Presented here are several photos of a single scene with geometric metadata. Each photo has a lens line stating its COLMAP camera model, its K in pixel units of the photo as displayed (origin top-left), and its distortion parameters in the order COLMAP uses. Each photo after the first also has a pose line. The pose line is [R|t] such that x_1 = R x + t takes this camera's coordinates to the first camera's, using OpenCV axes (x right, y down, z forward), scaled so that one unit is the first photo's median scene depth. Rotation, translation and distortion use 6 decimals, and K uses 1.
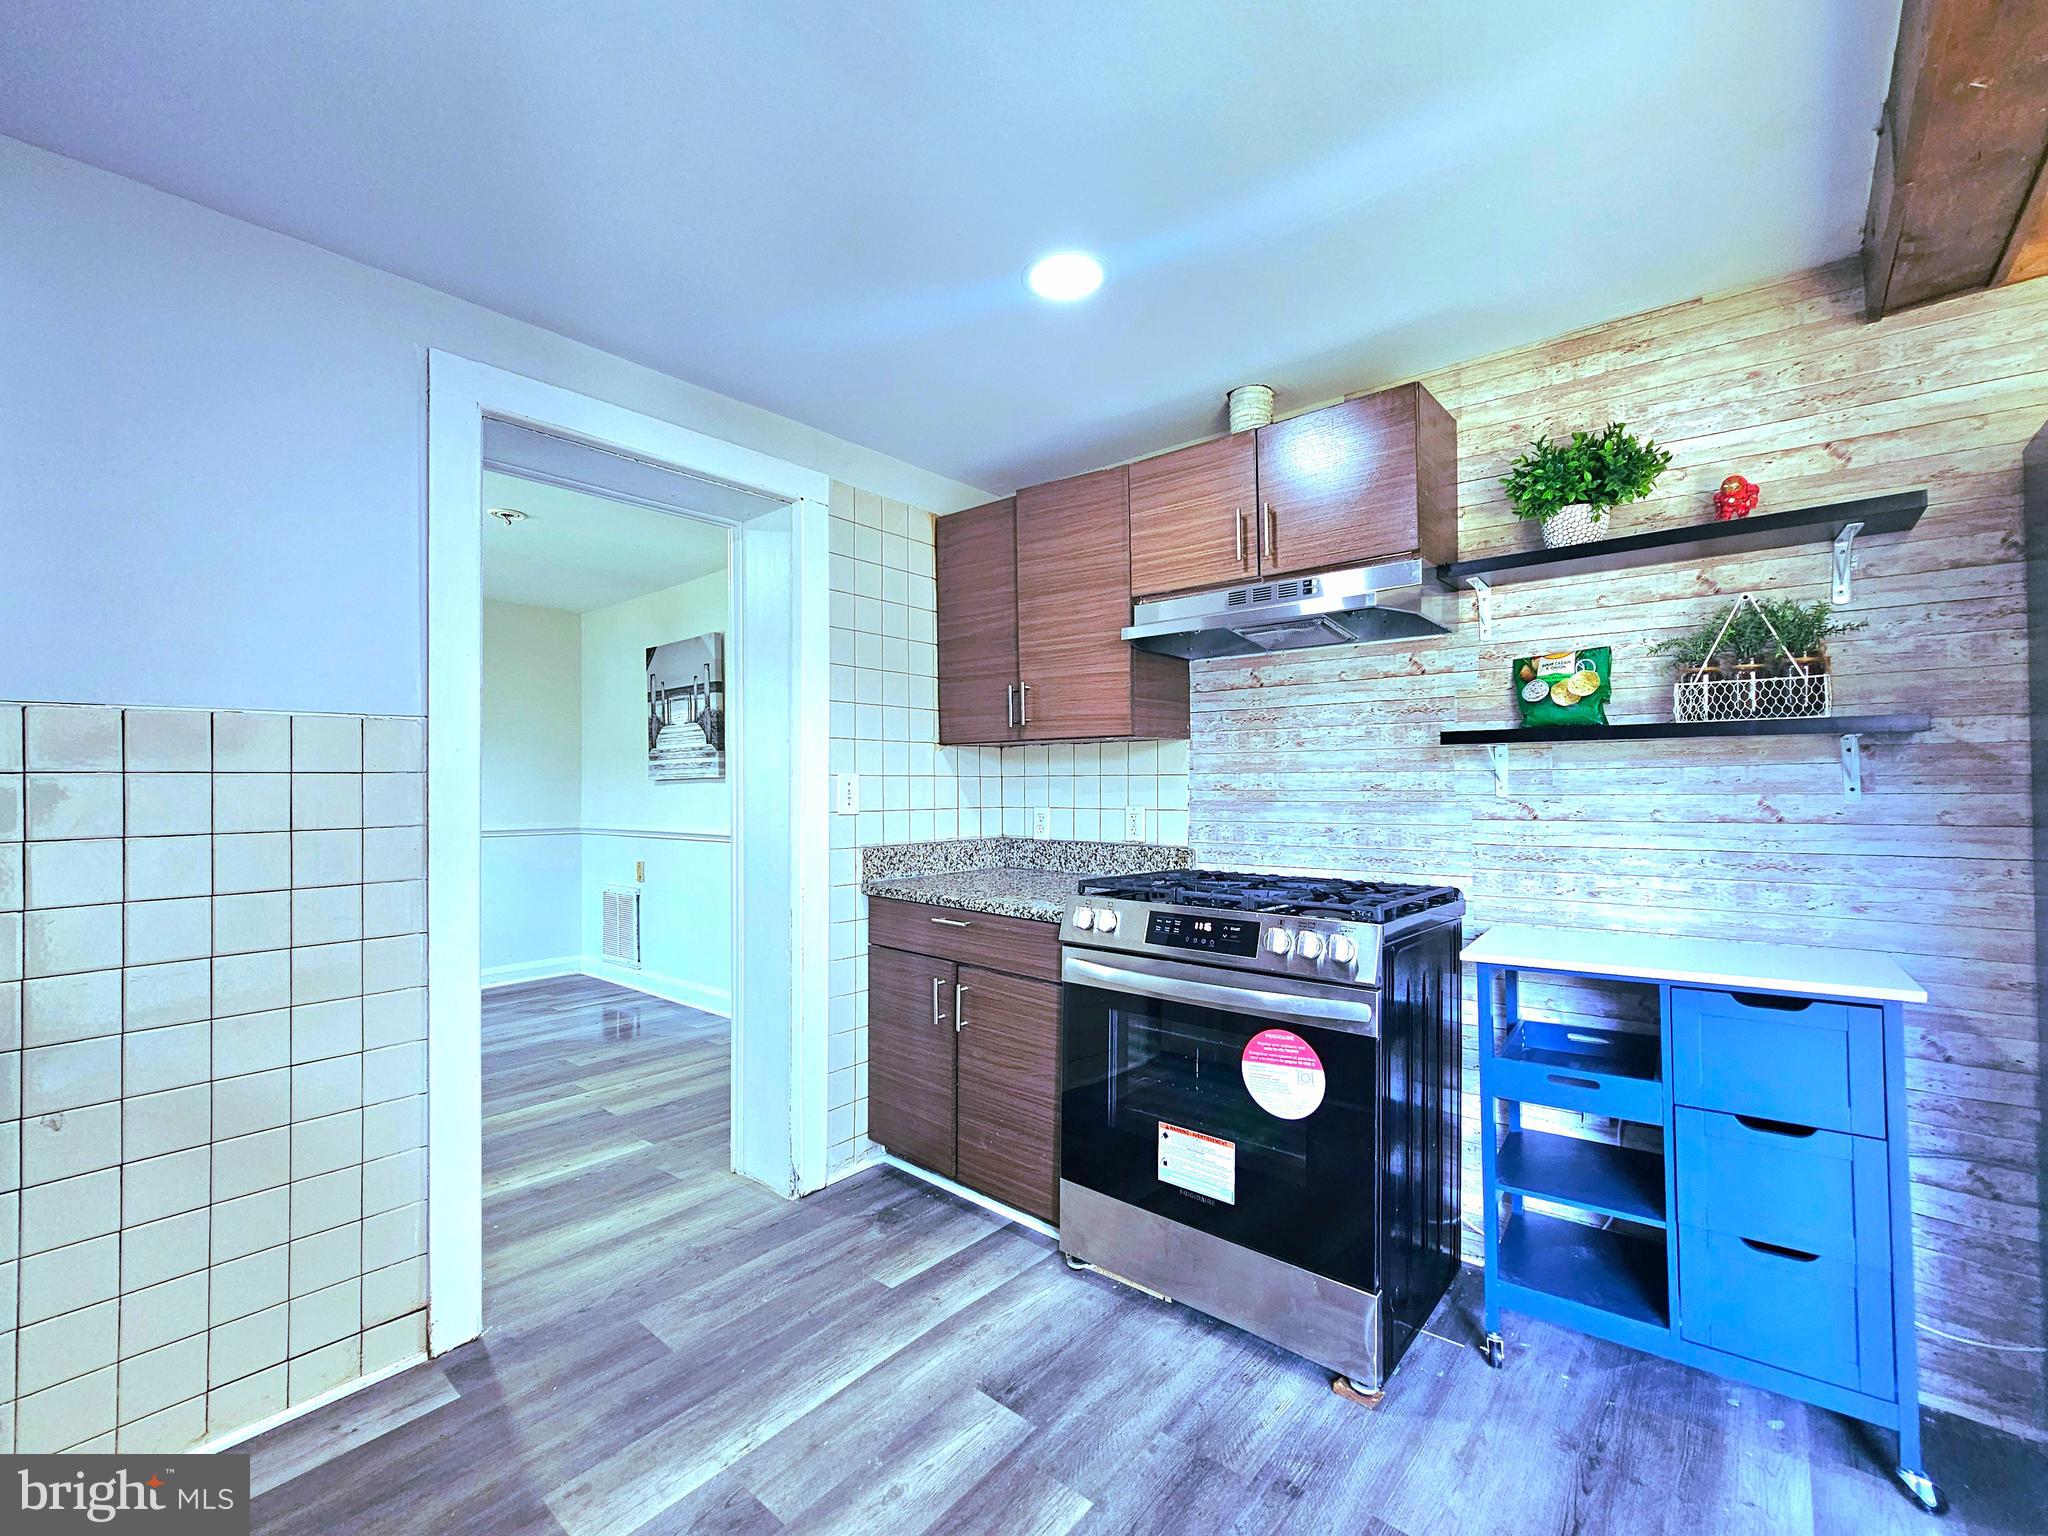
lens RADIAL K [[875.8, 0, 1029.1], [0, 875.8, 776.2], [0, 0, 1]] dist [-0.002432, -0.000805]
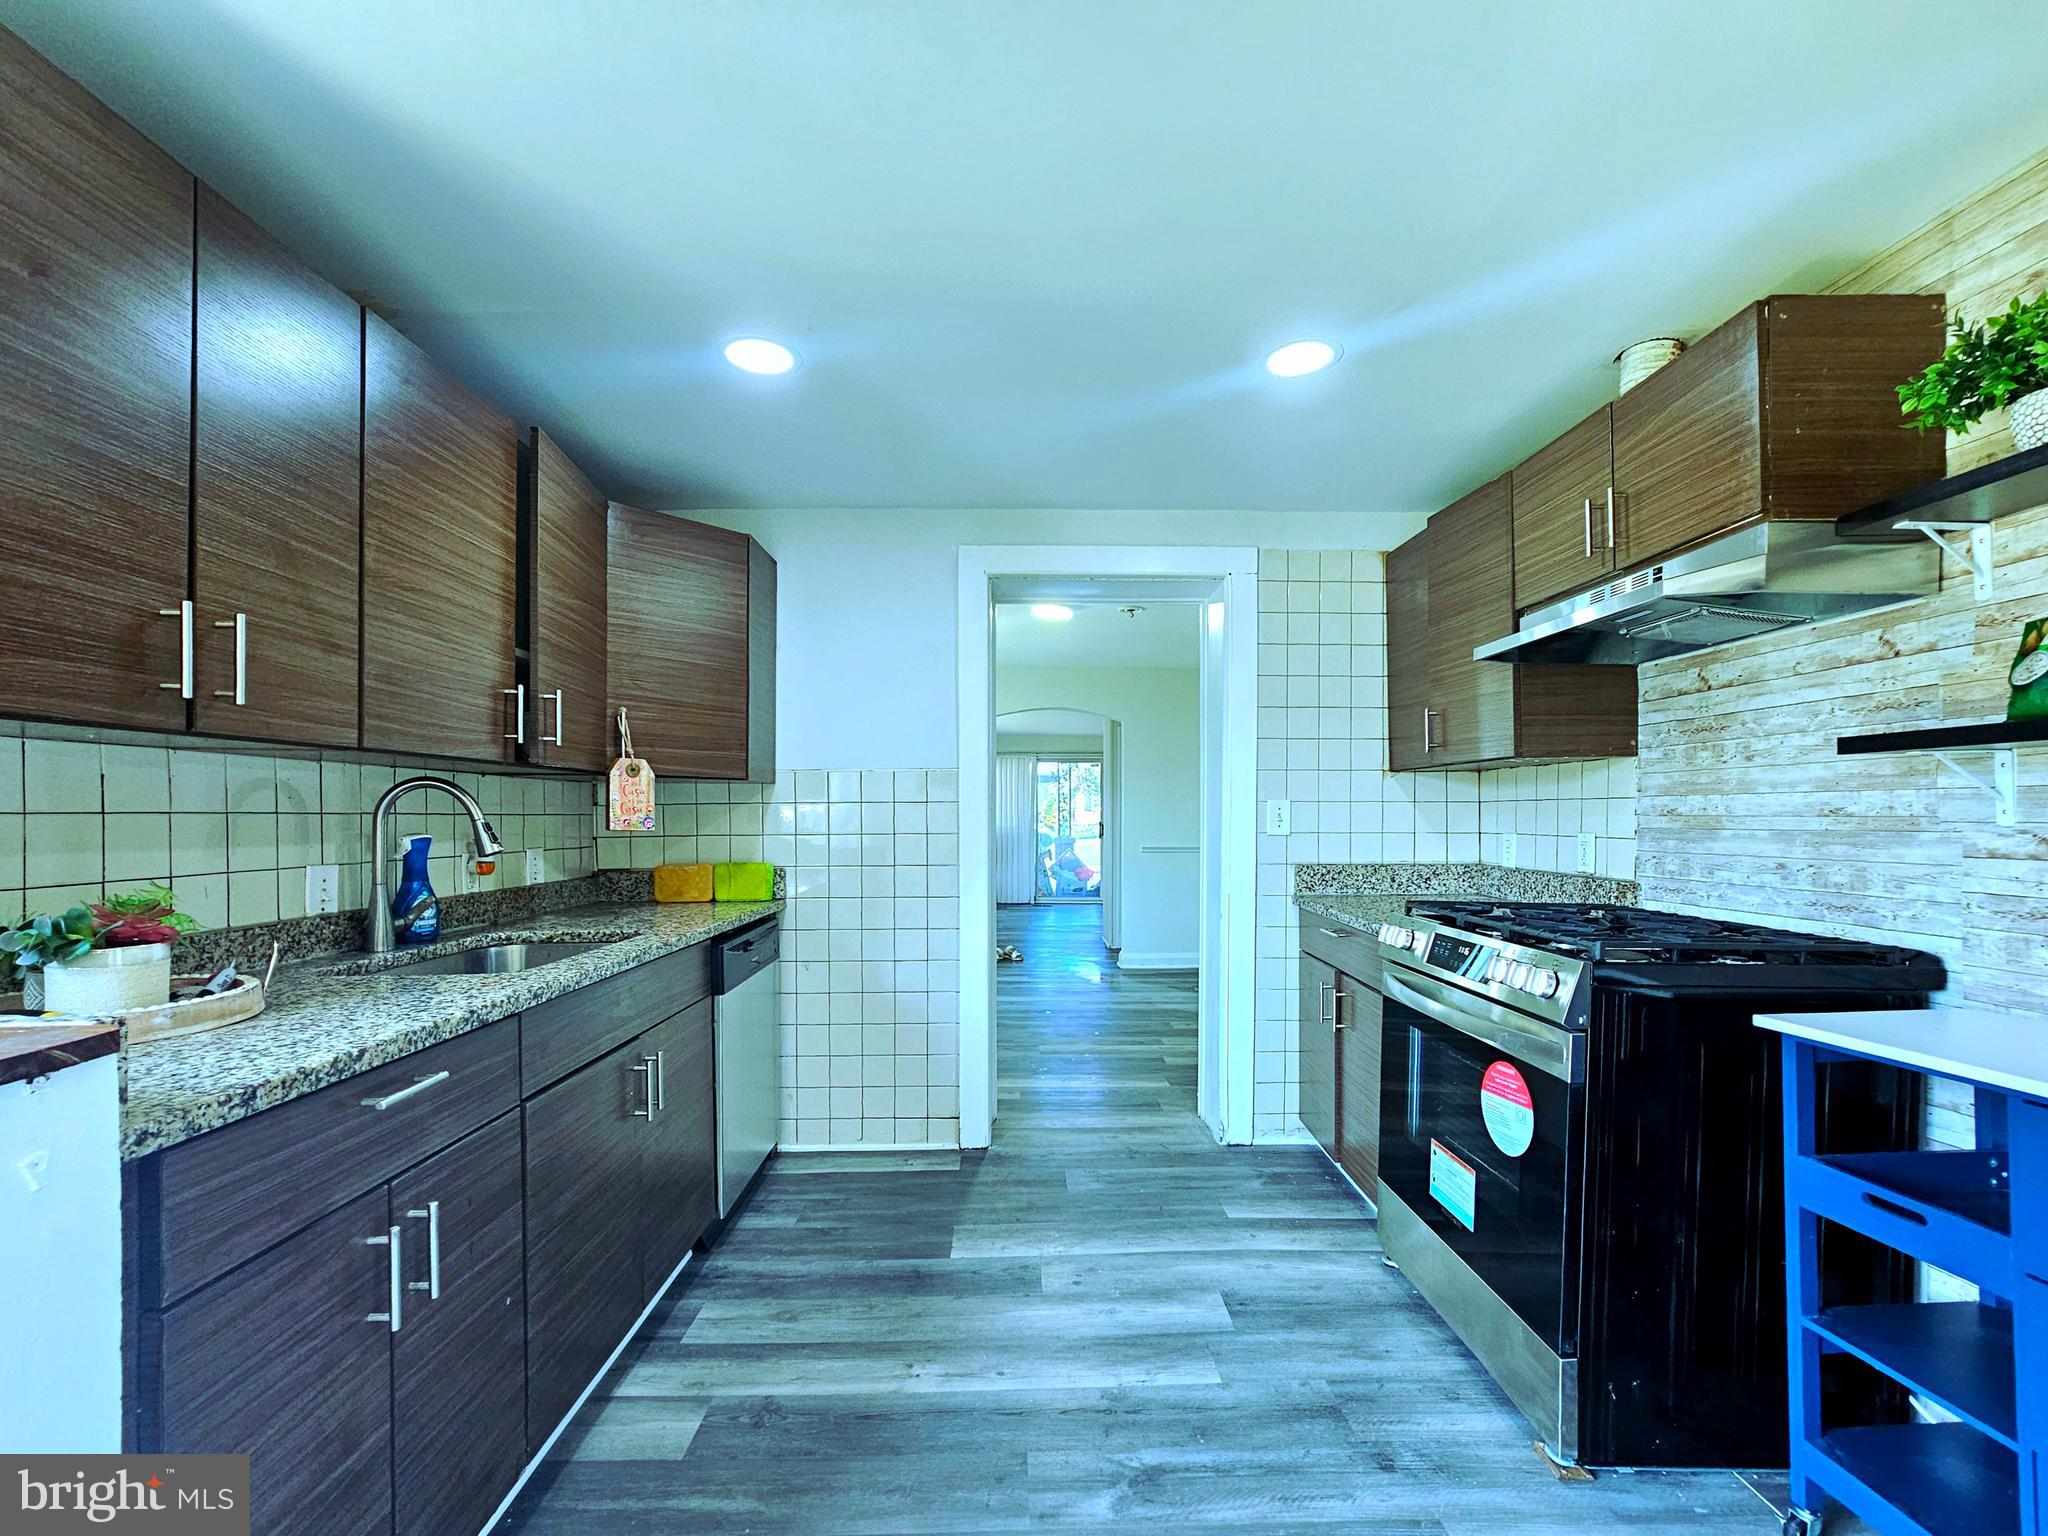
lens RADIAL K [[887.0, 0, 1067.7], [0, 887.0, 818.4], [0, 0, 1]] dist [-0.002530, -0.000390]
pose [[0.685342, 0.006100, -0.728196, 0.477842], [0.005534, 0.999892, 0.013584, 0.004138], [0.728200, -0.013339, 0.685235, -0.010274]]
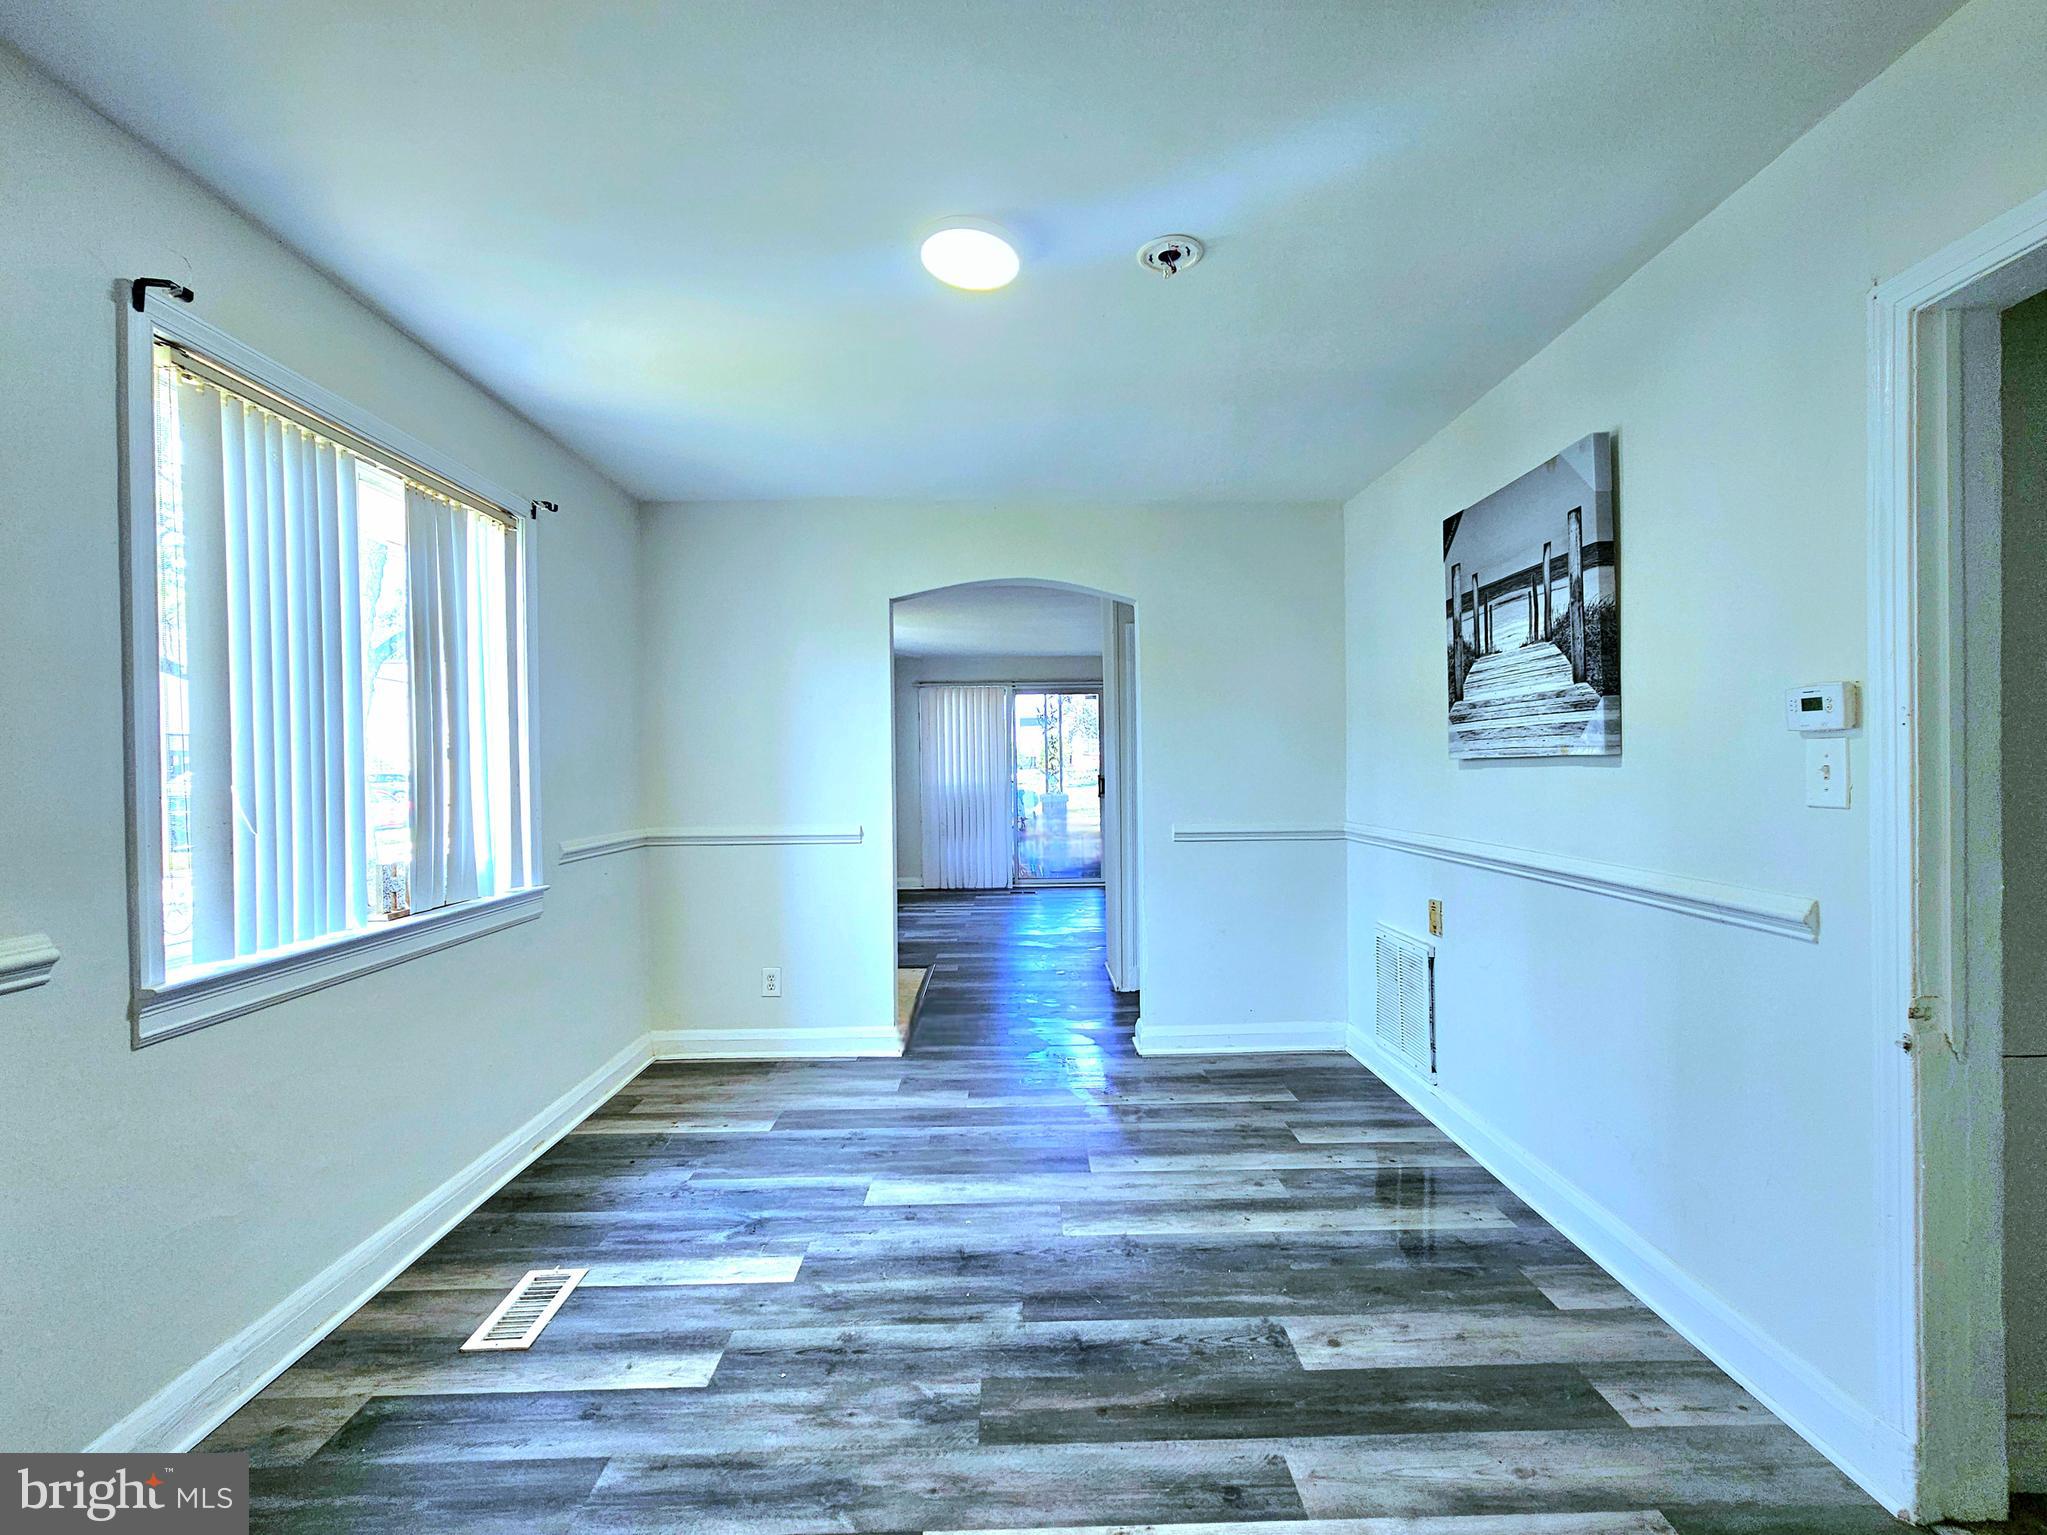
lens RADIAL K [[875.4, 0, 1028.6], [0, 875.4, 775.7], [0, 0, 1]] dist [-0.002432, -0.000805]
pose [[0.651853, 0.008285, -0.758300, -0.363395], [0.022308, 0.999298, 0.030095, -0.014194], [0.758017, -0.036534, 0.651211, 0.842778]]
